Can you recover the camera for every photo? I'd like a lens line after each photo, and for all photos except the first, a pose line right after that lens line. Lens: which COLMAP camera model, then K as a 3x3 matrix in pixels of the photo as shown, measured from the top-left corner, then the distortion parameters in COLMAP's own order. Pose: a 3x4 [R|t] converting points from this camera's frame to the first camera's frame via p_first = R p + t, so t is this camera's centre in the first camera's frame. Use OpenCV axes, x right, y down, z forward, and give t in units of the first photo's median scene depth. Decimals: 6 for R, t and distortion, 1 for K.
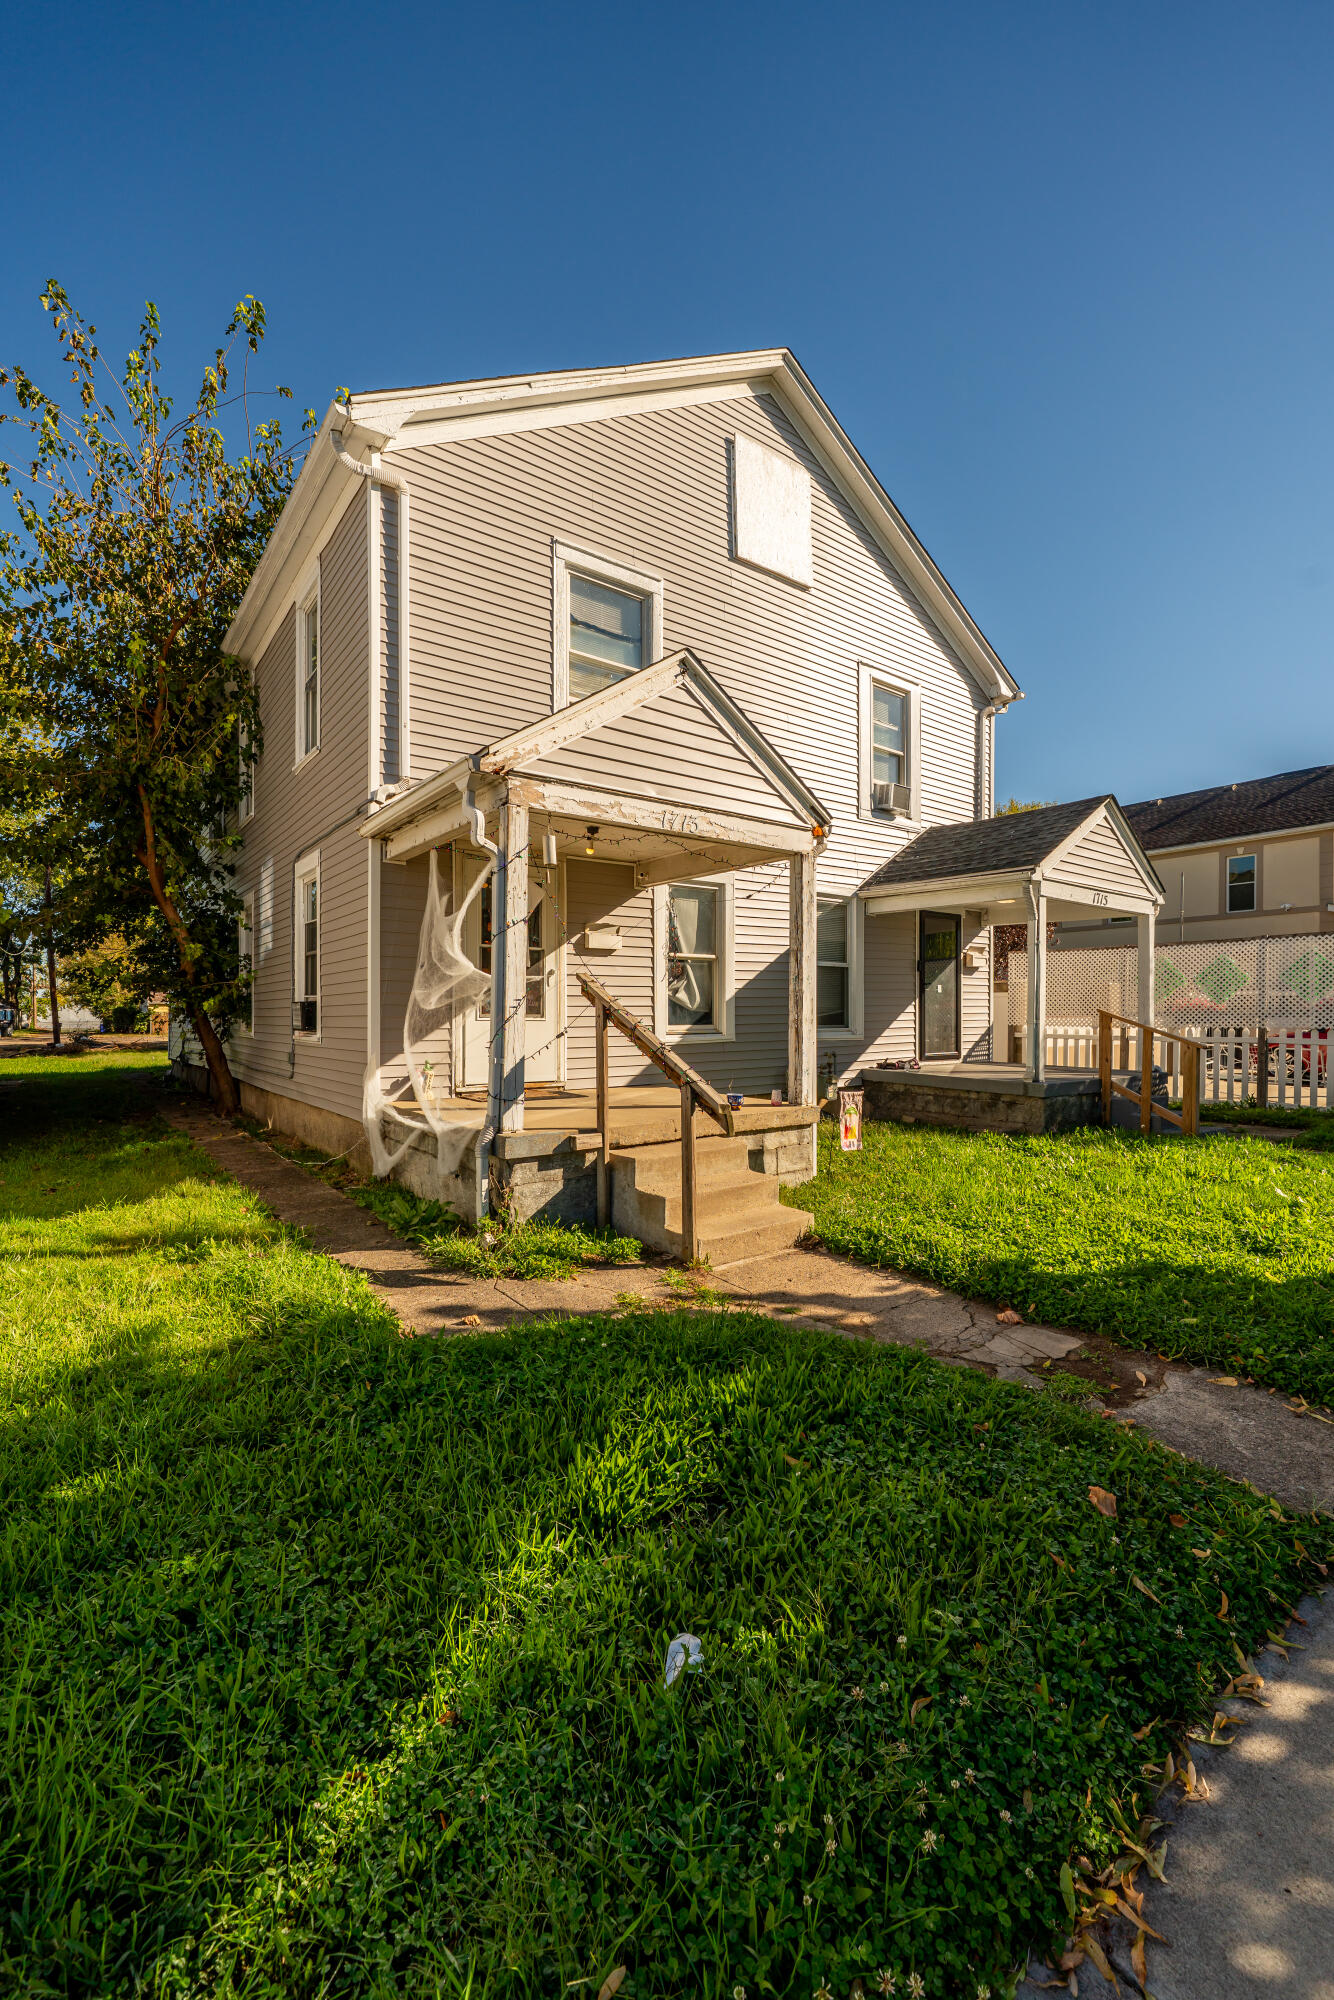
lens RADIAL K [[773.0, 0, 672.9], [0, 773.0, 1006.2], [0, 0, 1]] dist [-0.000521, 0.000044]
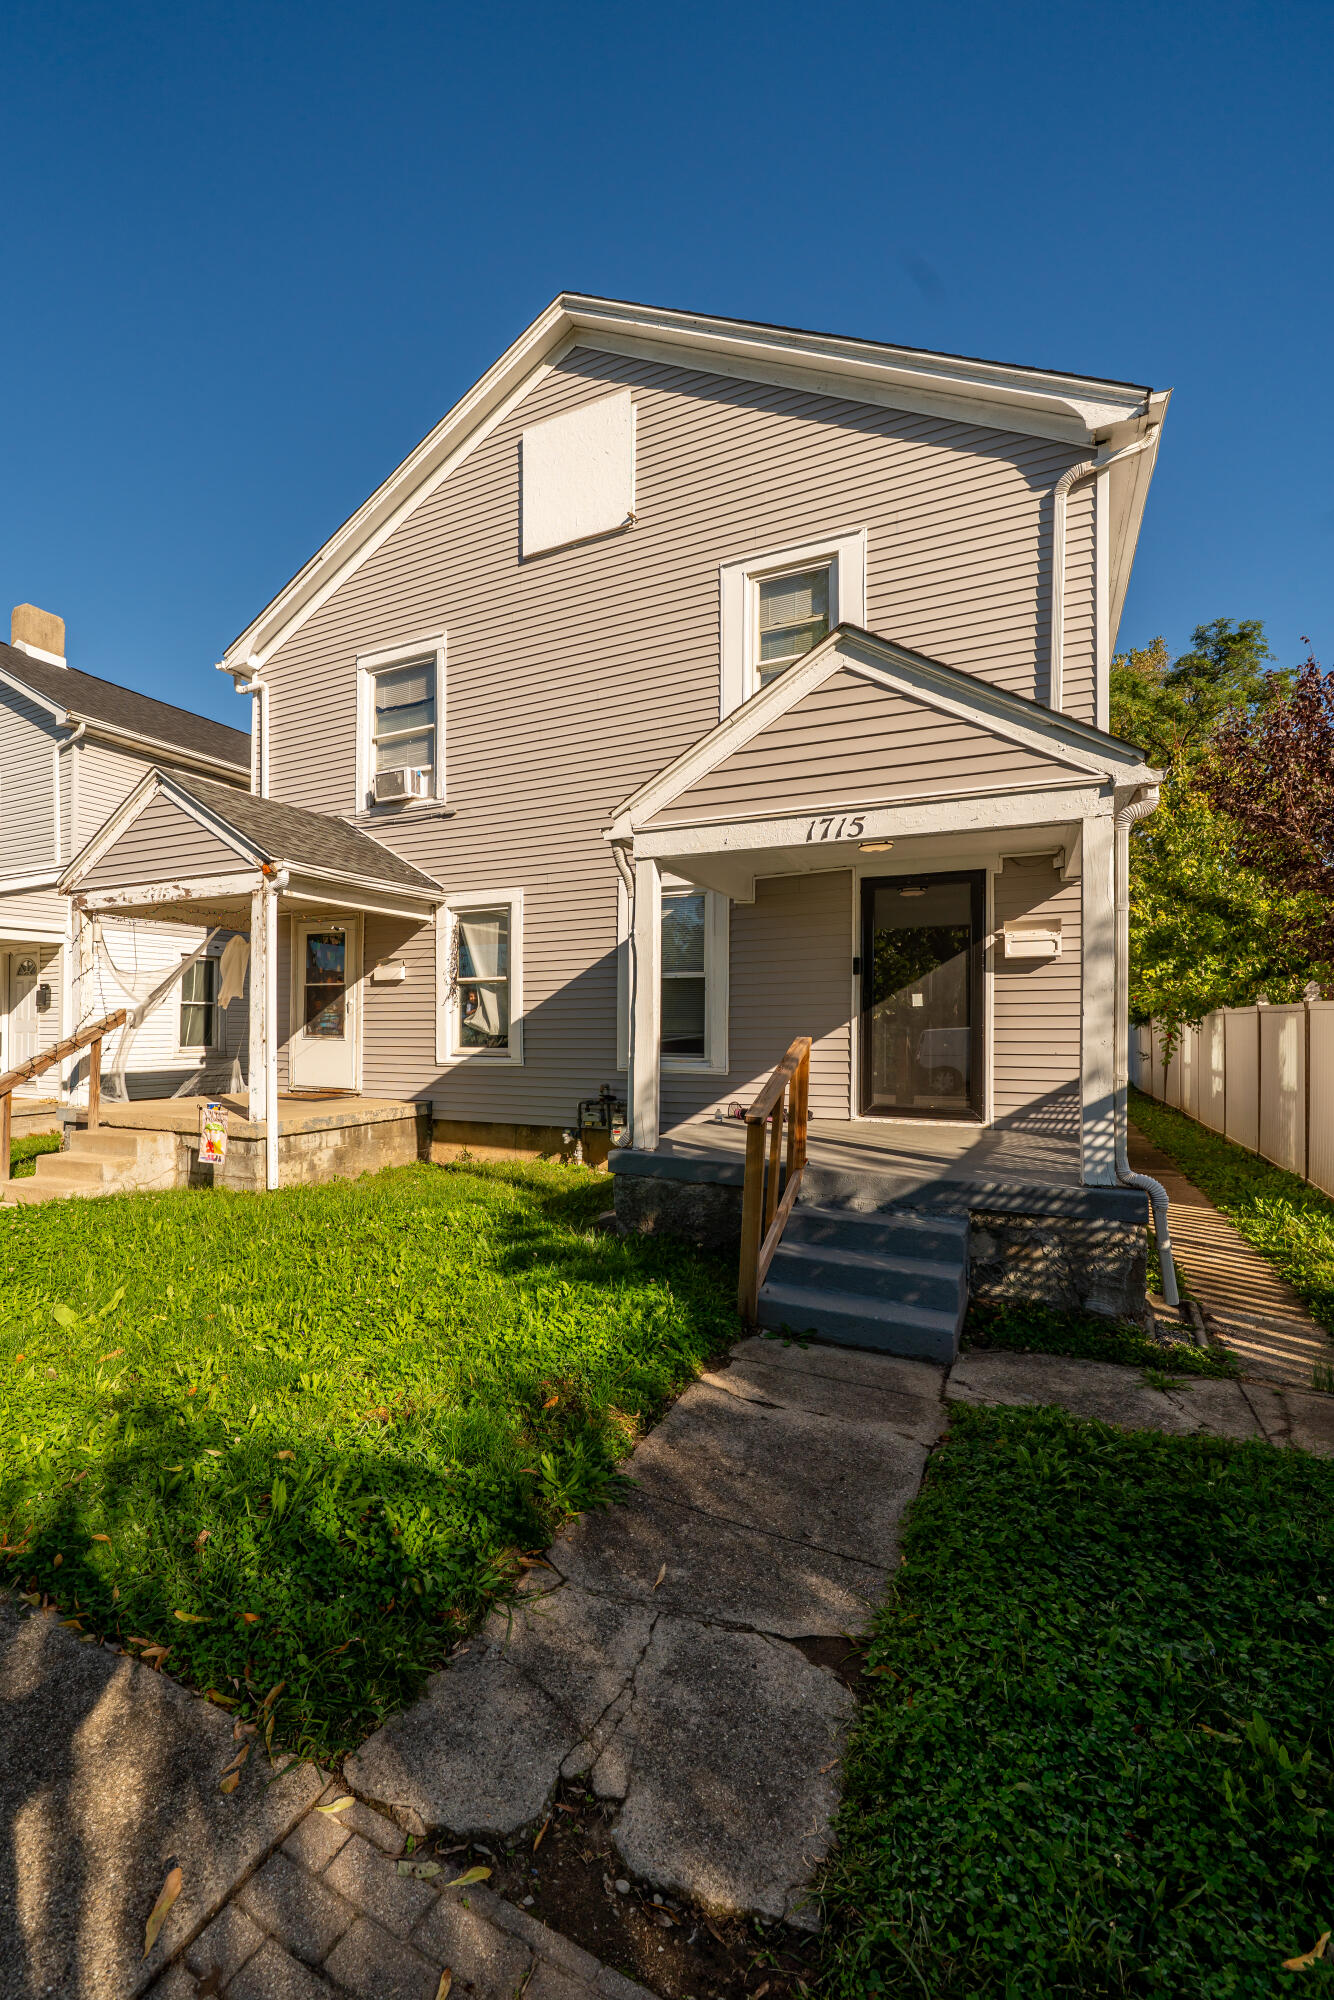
lens RADIAL K [[778.7, 0, 604.3], [0, 778.7, 1013.4], [0, 0, 1]] dist [-0.003443, -0.000160]
pose [[0.491291, -0.014015, -0.870883, 0.959119], [0.002886, 0.999891, -0.014463, -0.005190], [0.870991, 0.004592, 0.491278, 0.617456]]
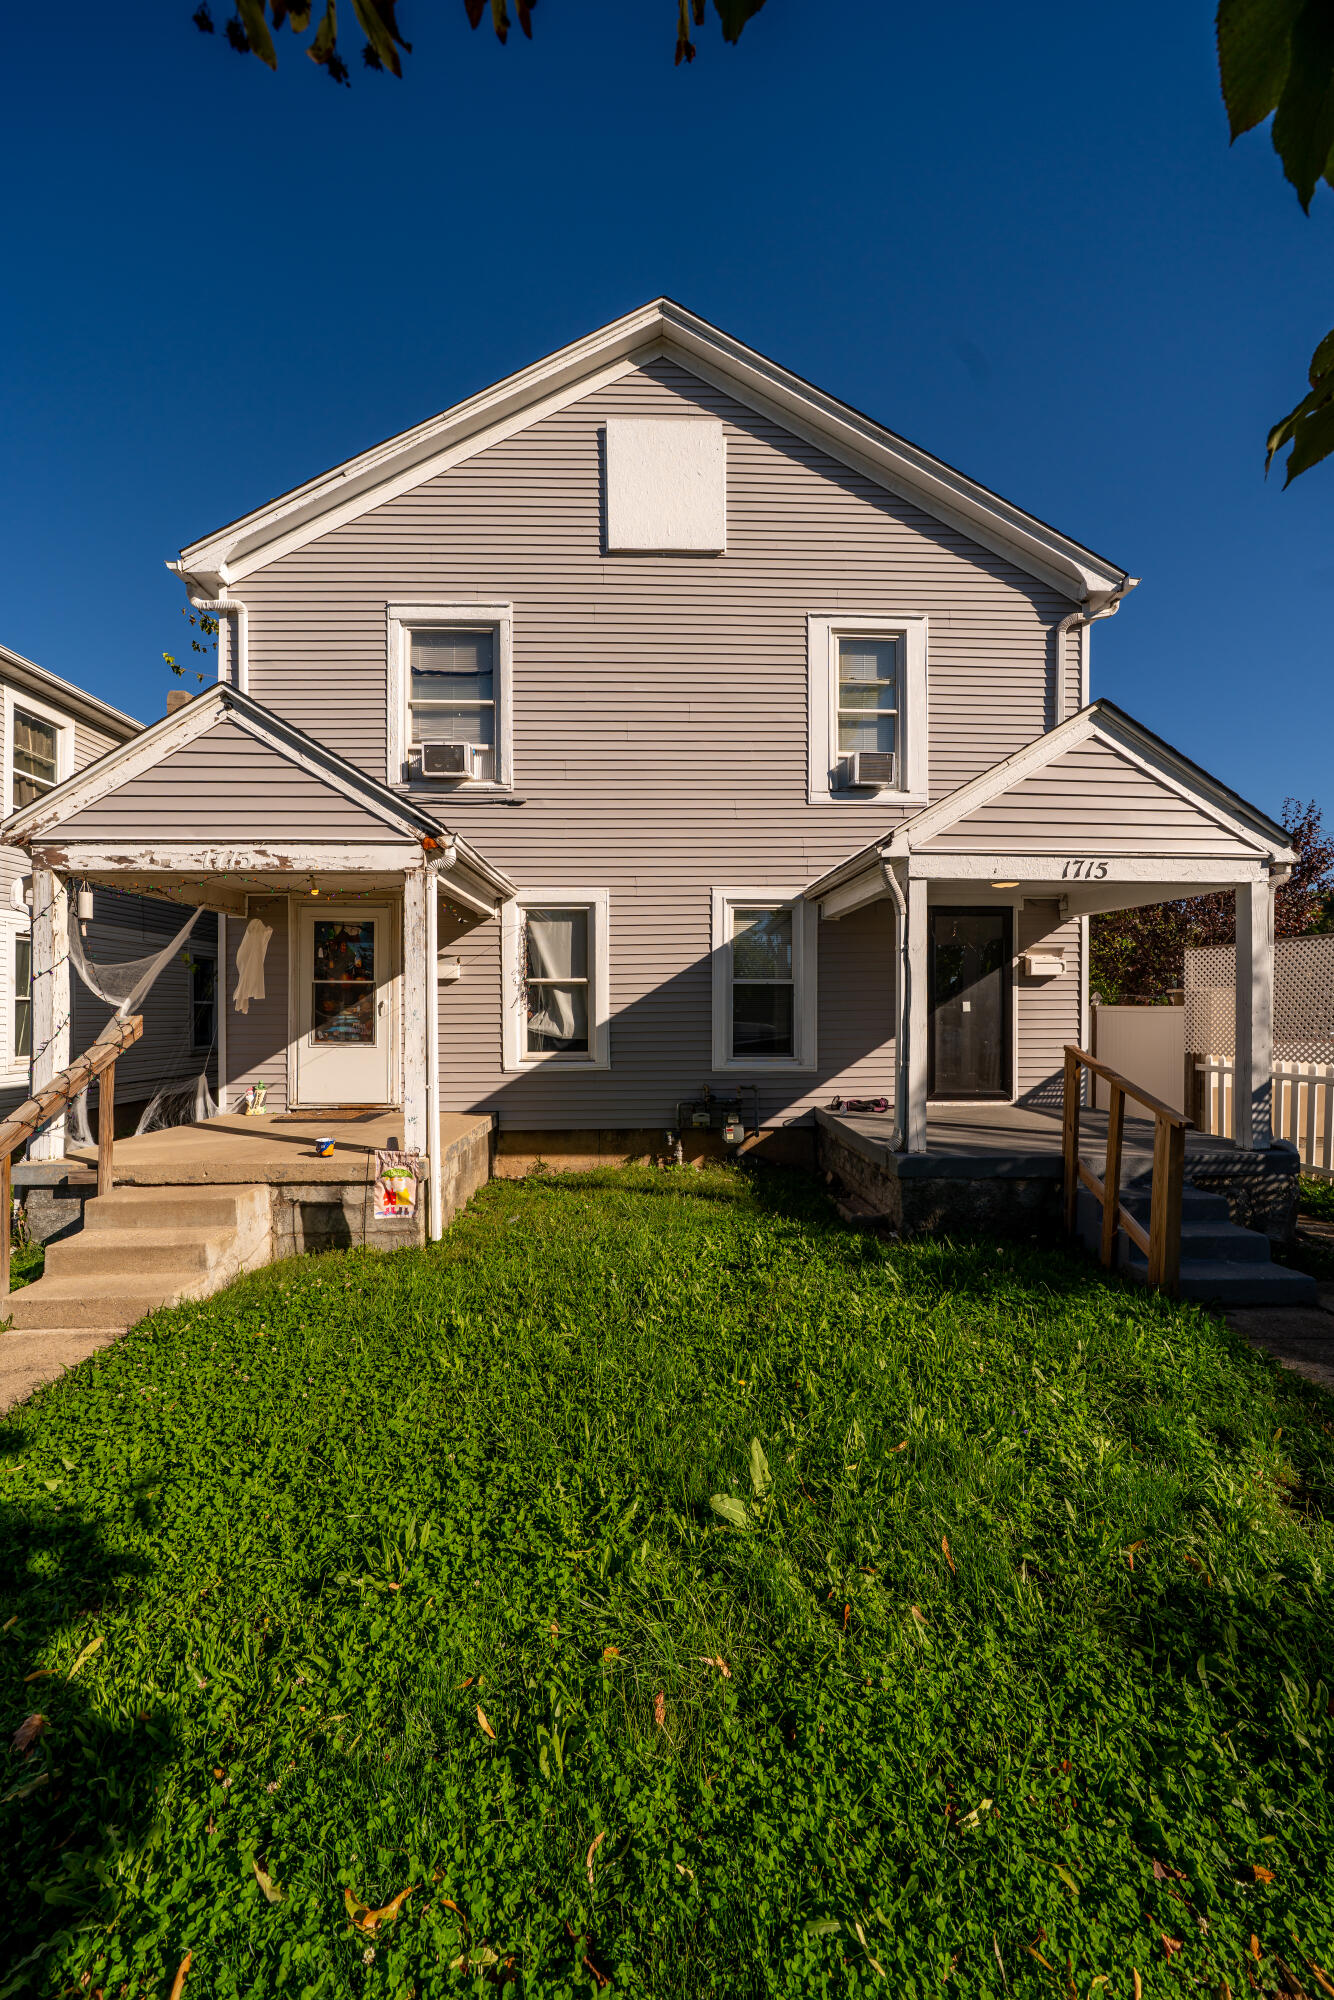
lens RADIAL K [[661.3, 0, 657.2], [0, 661.3, 1009.3], [0, 0, 1]] dist [-0.004855, -0.000126]
pose [[0.835889, -0.004933, -0.548876, 0.565902], [0.005687, 0.999984, -0.000327, -0.027403], [0.548868, -0.002848, 0.835904, 0.365539]]
